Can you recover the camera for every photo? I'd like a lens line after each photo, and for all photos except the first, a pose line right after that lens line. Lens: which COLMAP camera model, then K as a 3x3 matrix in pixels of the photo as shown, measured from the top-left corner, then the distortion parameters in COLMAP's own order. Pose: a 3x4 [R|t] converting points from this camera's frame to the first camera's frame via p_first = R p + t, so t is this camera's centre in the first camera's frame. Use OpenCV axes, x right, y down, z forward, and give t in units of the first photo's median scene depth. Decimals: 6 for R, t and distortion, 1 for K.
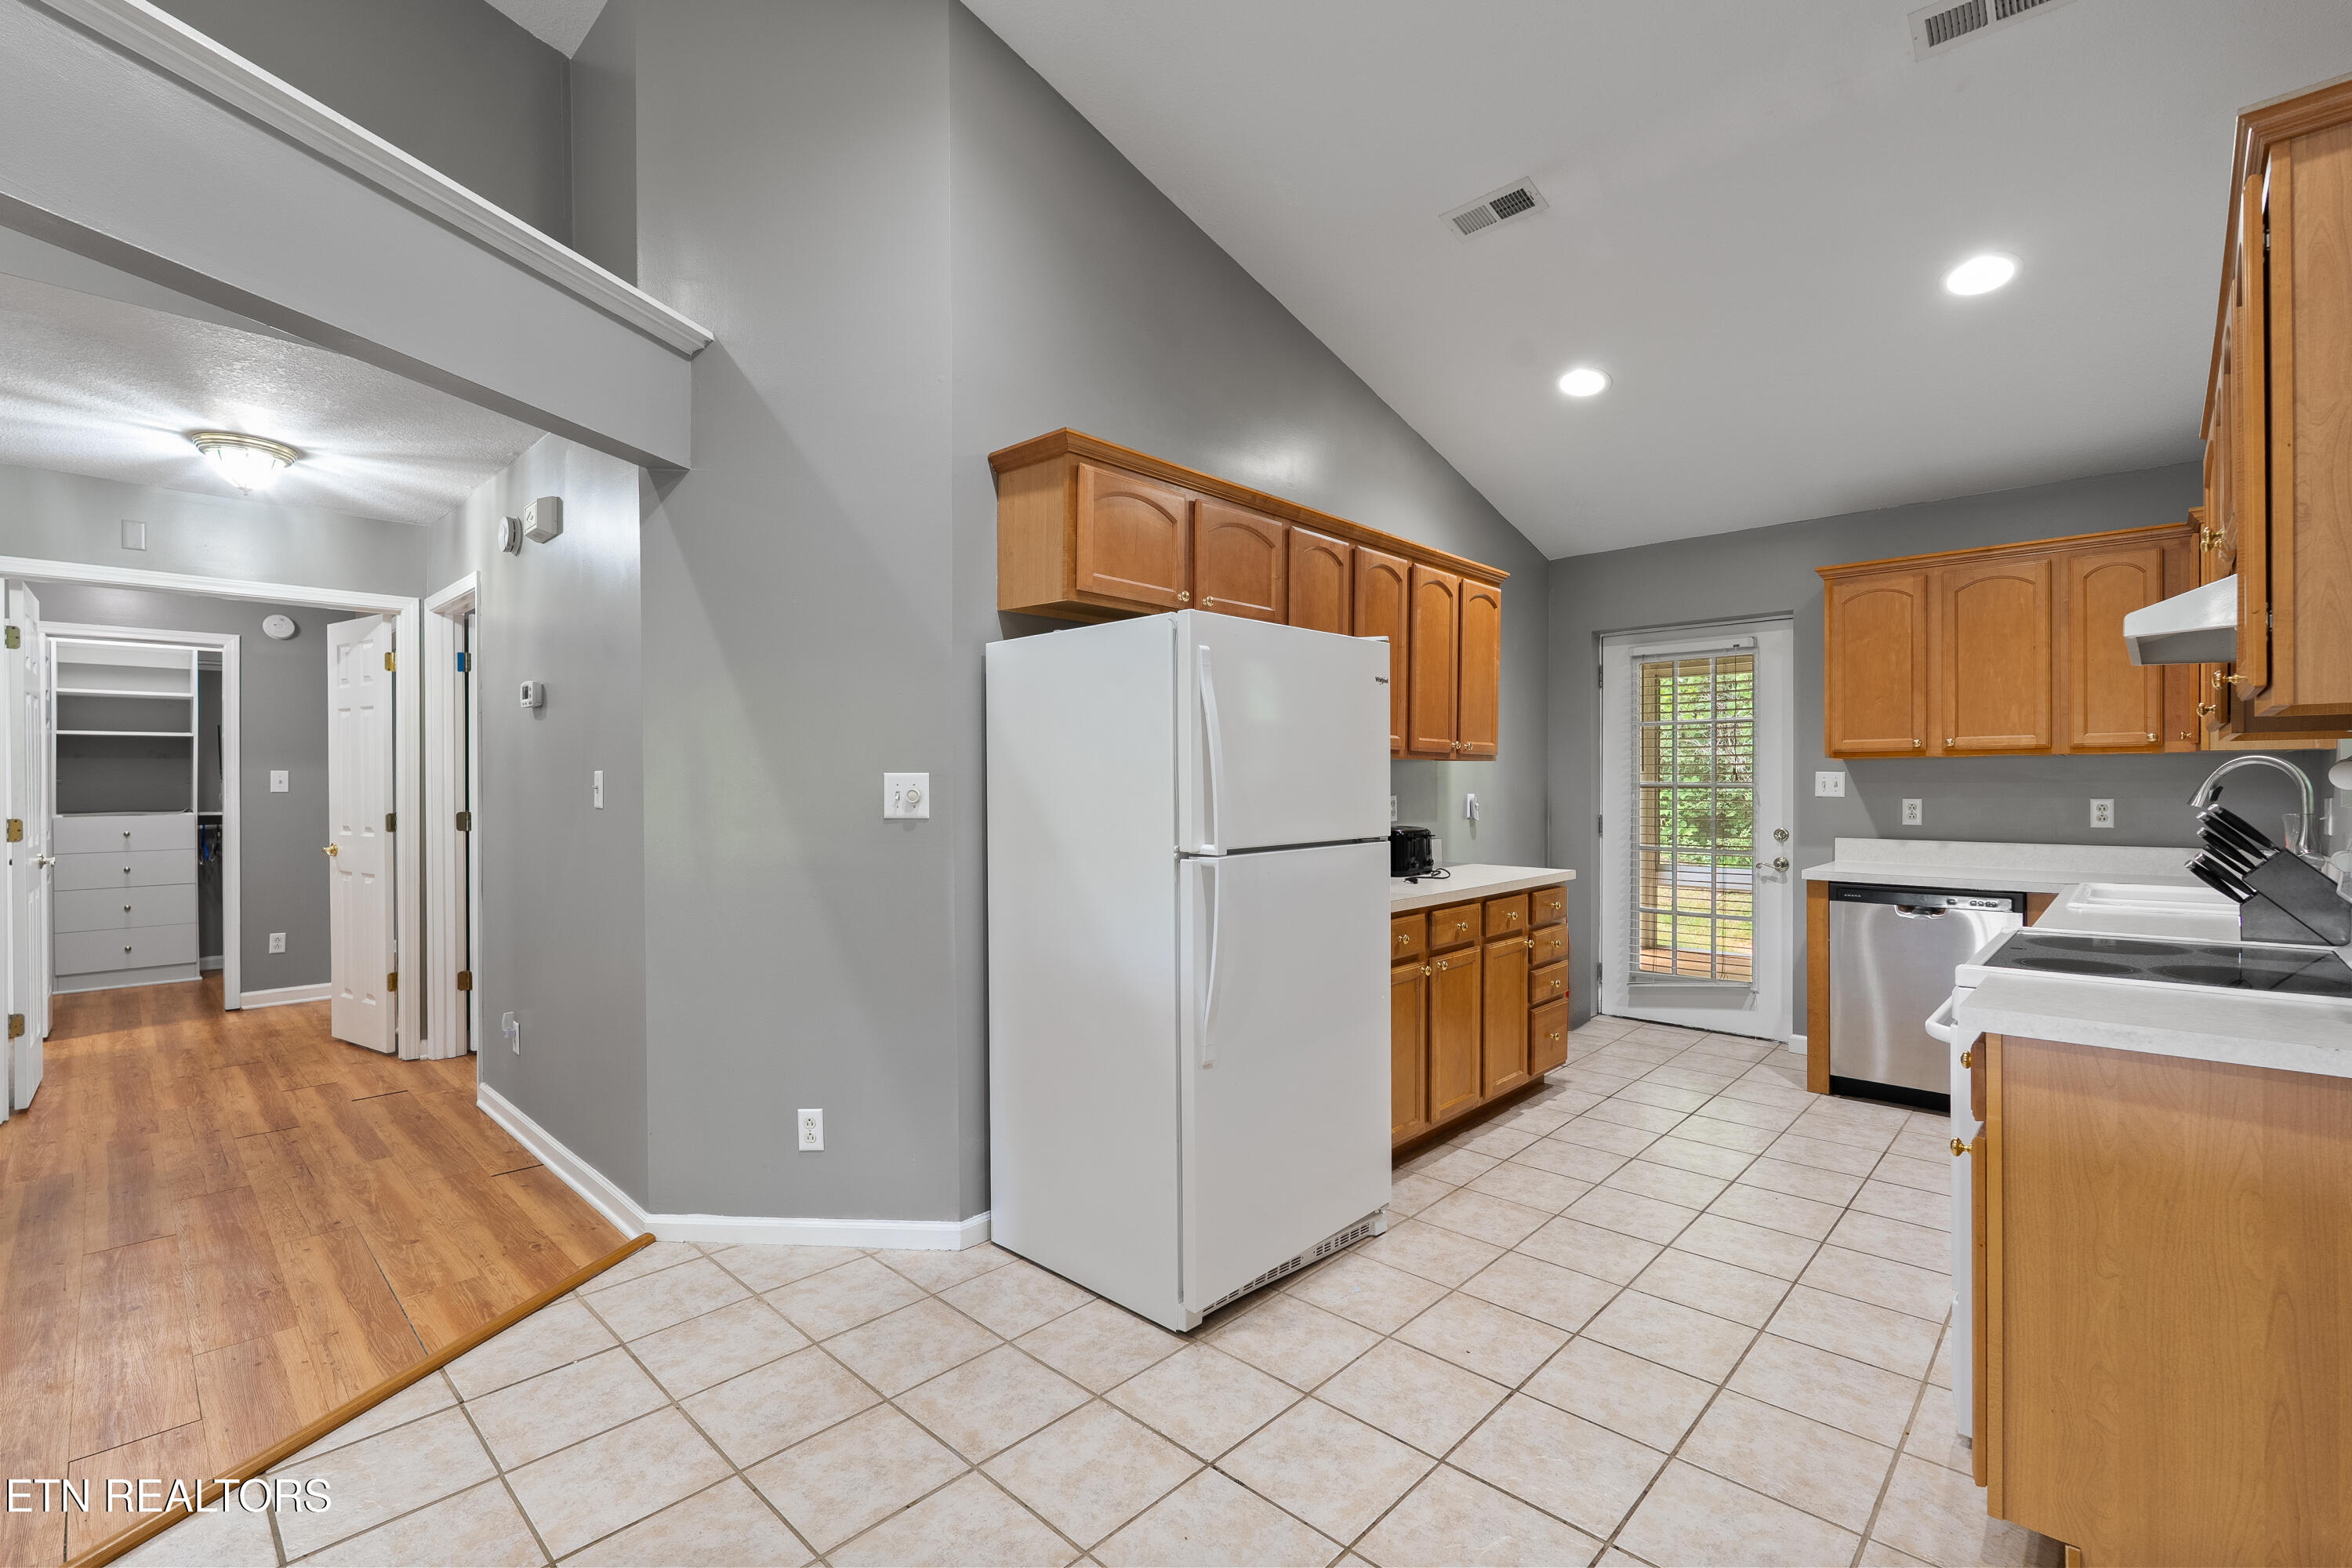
lens RADIAL K [[1057.3, 0, 1183.7], [0, 1057.3, 789.4], [0, 0, 1]] dist [-0.001934, -0.000446]
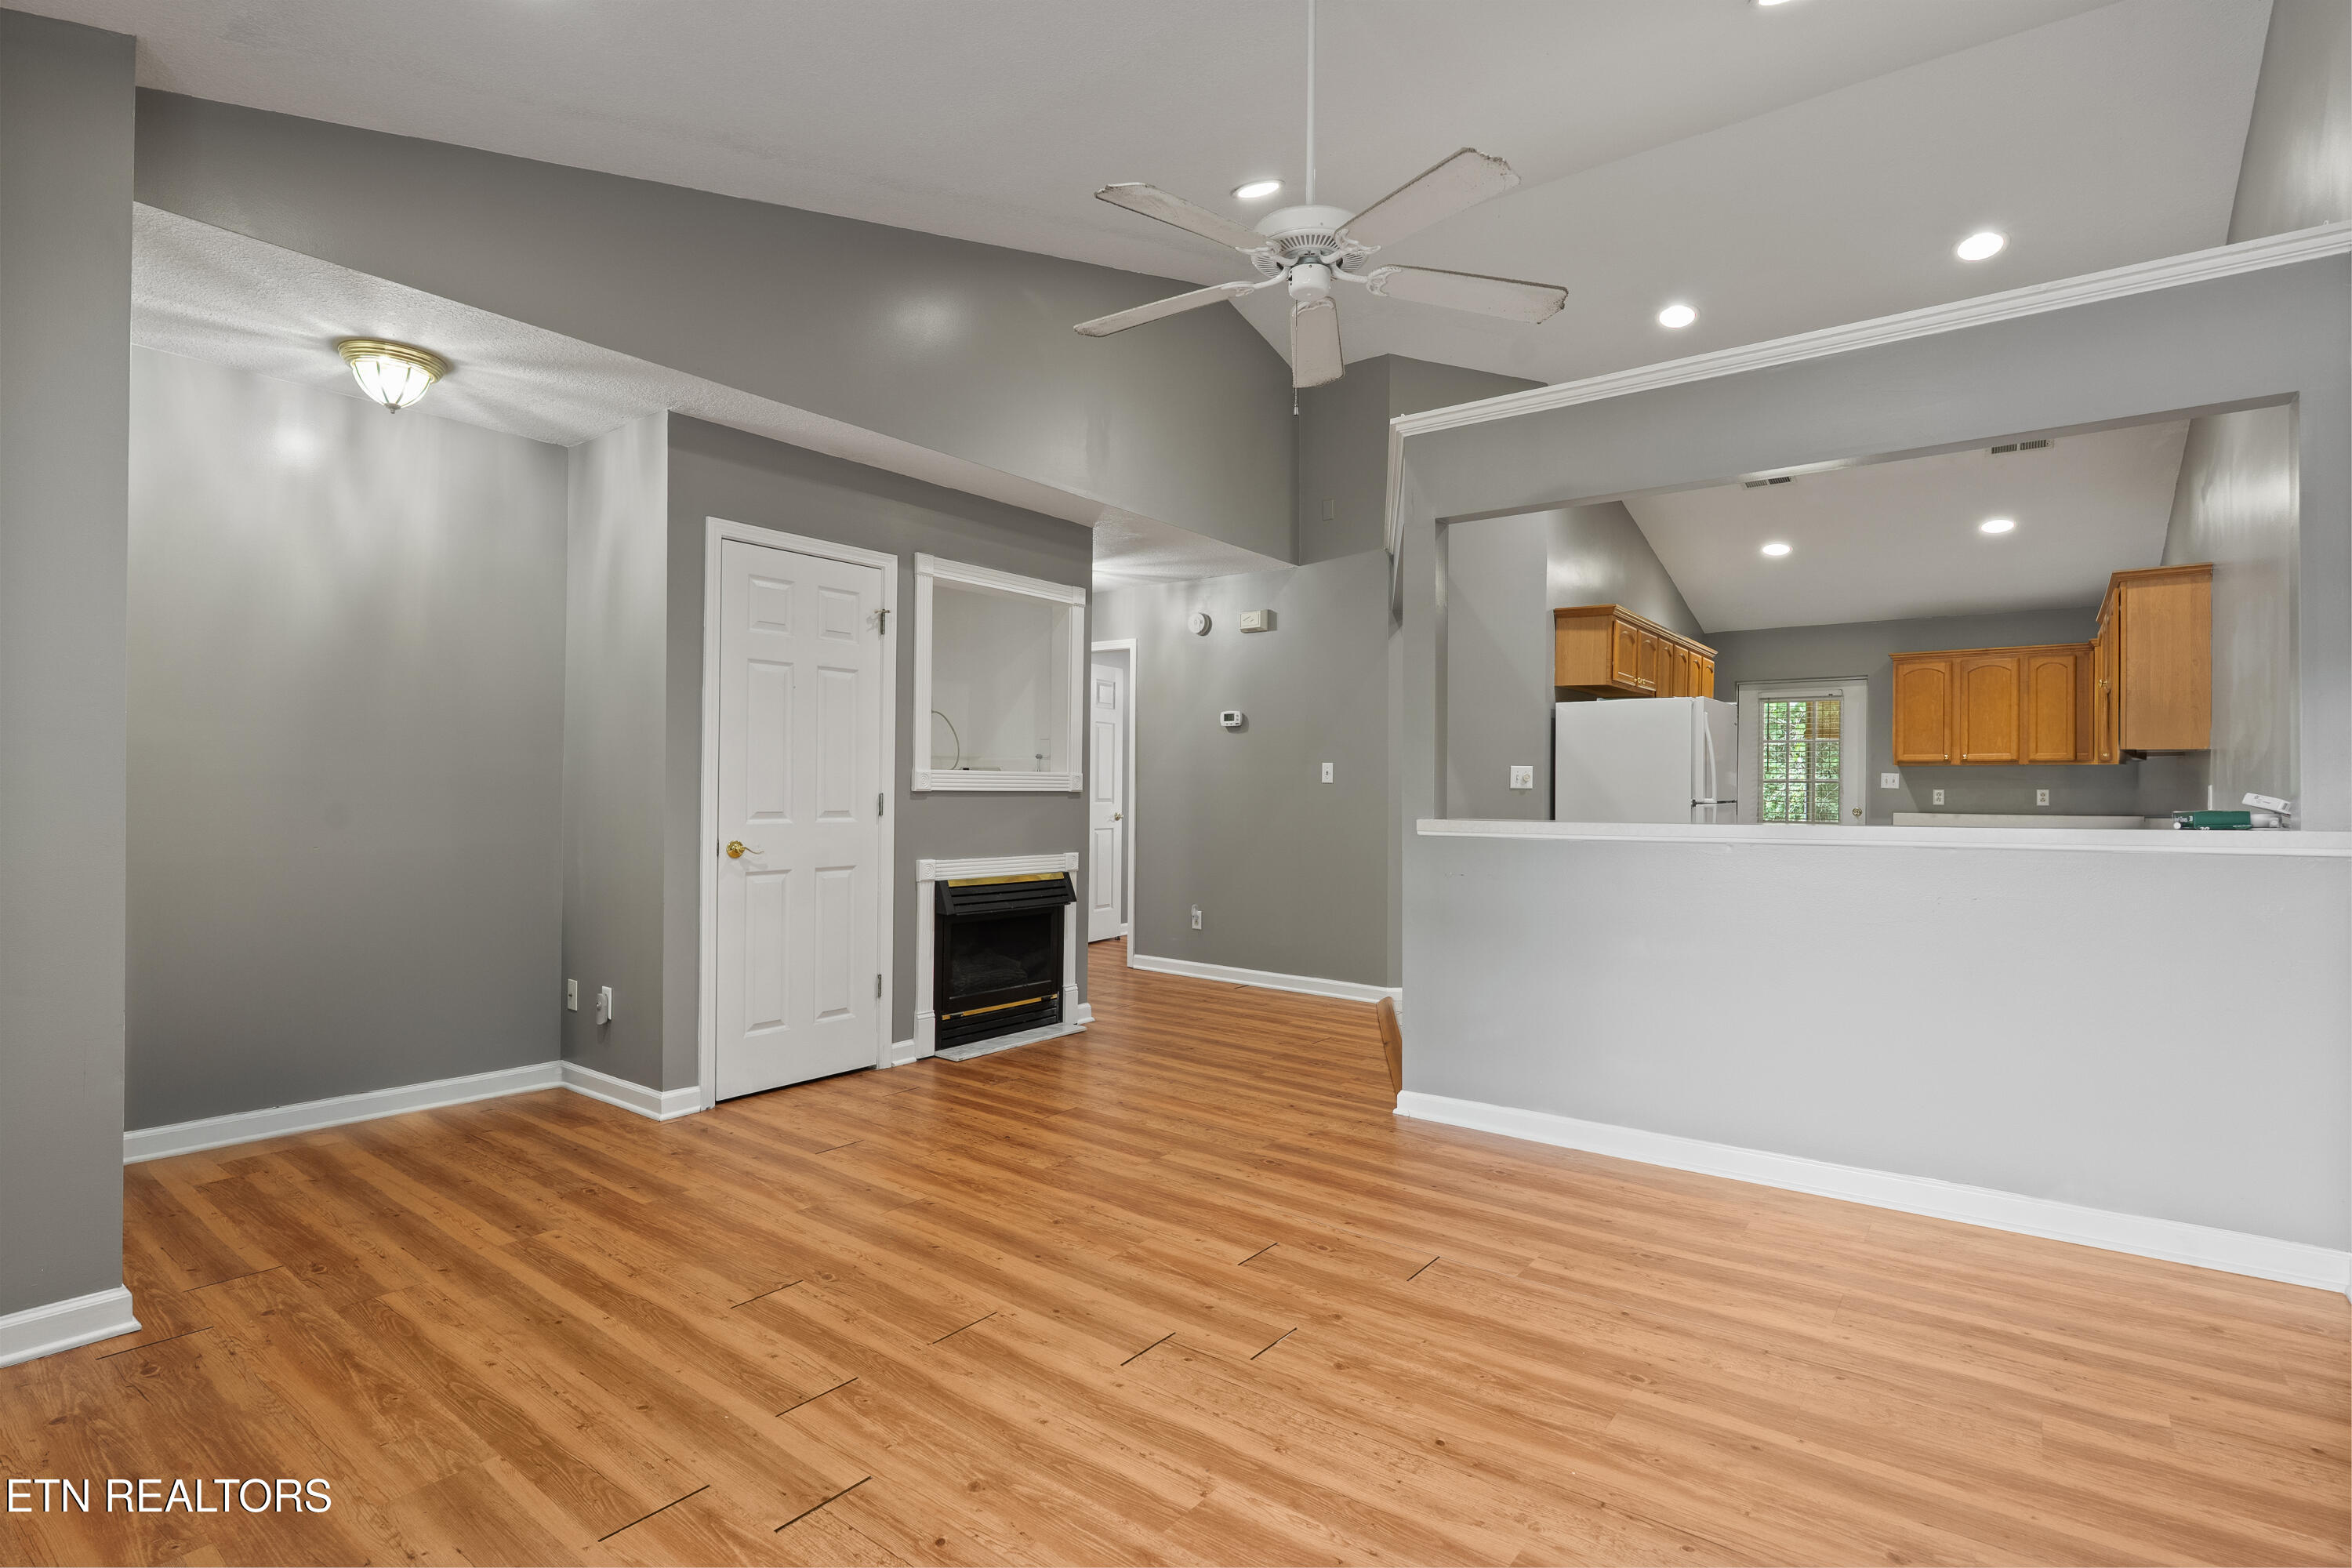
lens RADIAL K [[1157.7, 0, 1186.2], [0, 1157.7, 786.0], [0, 0, 1]] dist [-0.003677, -0.000197]
pose [[0.993807, 0.010561, 0.110616, -0.810685], [-0.009945, 0.999932, -0.006117, 0.029984], [-0.110673, 0.004979, 0.993844, -0.807389]]
